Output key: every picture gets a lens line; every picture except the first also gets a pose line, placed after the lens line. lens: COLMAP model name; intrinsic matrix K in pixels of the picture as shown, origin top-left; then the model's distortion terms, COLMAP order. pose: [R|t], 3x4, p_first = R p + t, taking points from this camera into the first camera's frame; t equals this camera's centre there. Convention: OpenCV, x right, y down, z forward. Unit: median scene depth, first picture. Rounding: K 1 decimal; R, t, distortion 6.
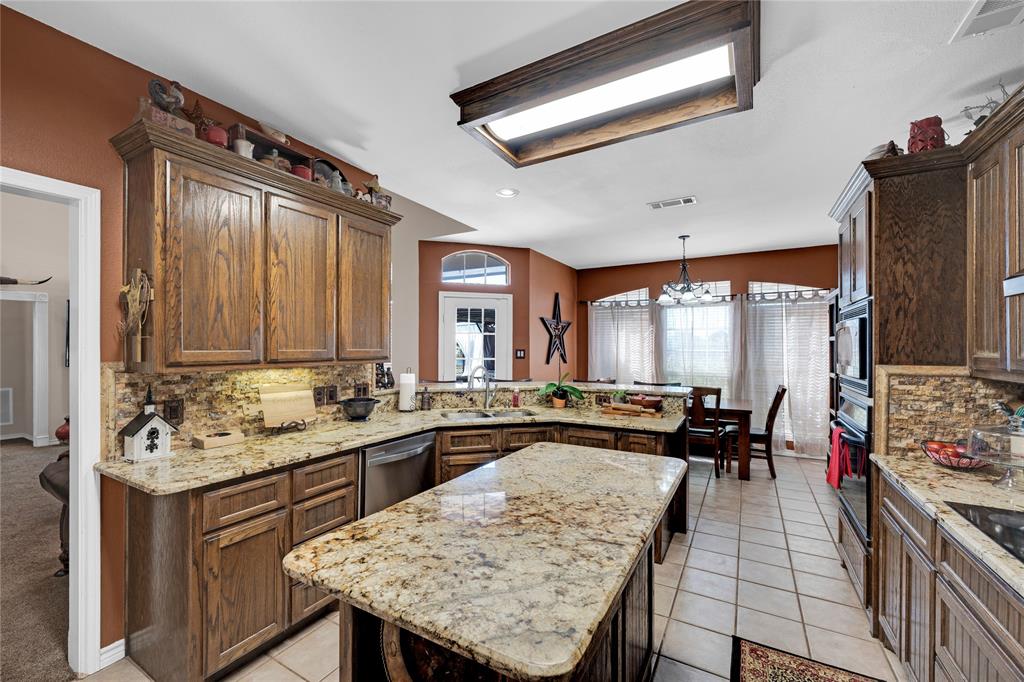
lens RADIAL K [[419.5, 0, 505.7], [0, 419.5, 344.7], [0, 0, 1]] dist [0.000048, -0.000424]
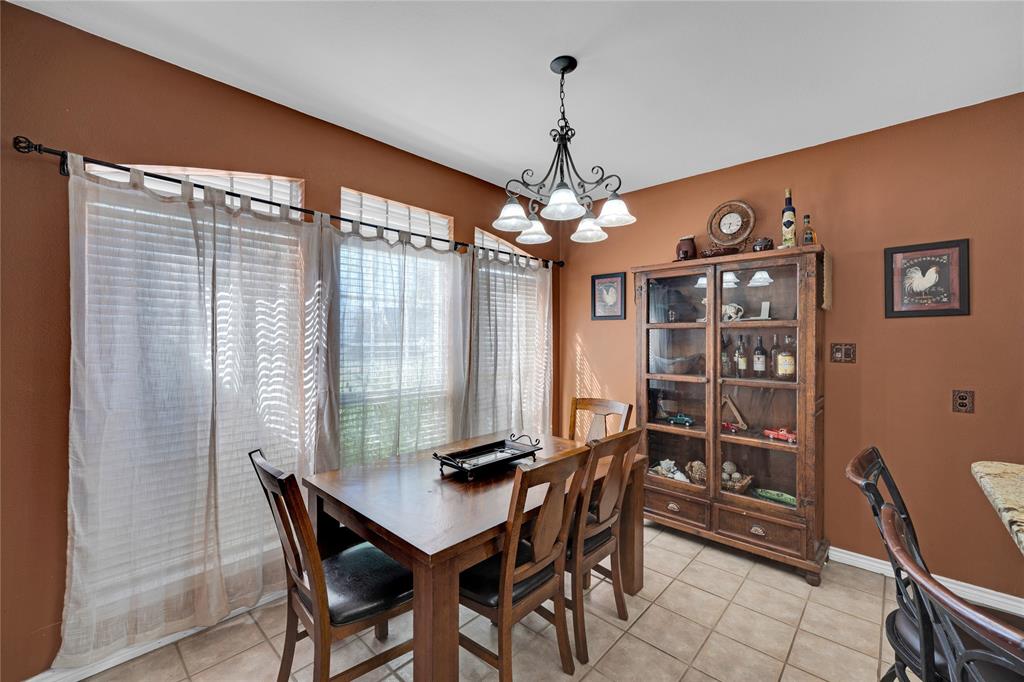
lens RADIAL K [[419.5, 0, 509.2], [0, 419.5, 337.1], [0, 0, 1]] dist [0.000048, -0.000424]
pose [[0.230198, 0.003297, 0.973138, 0.057537], [-0.003774, 0.999990, -0.002495, 0.016784], [-0.973137, -0.003098, 0.230208, 2.386183]]
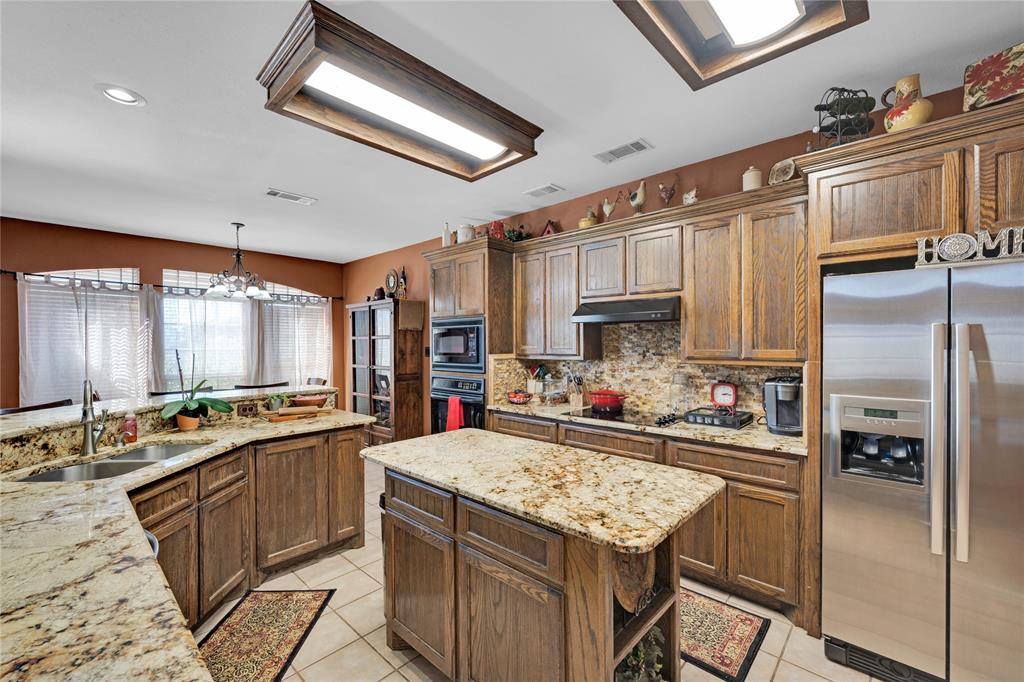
lens RADIAL K [[419.5, 0, 508.5], [0, 419.5, 345.2], [0, 0, 1]] dist [0.000048, -0.000424]
pose [[0.226013, -0.007243, 0.974097, -0.829400], [0.000074, 0.999972, 0.007418, -0.003148], [-0.974124, -0.001604, 0.226007, 0.547187]]
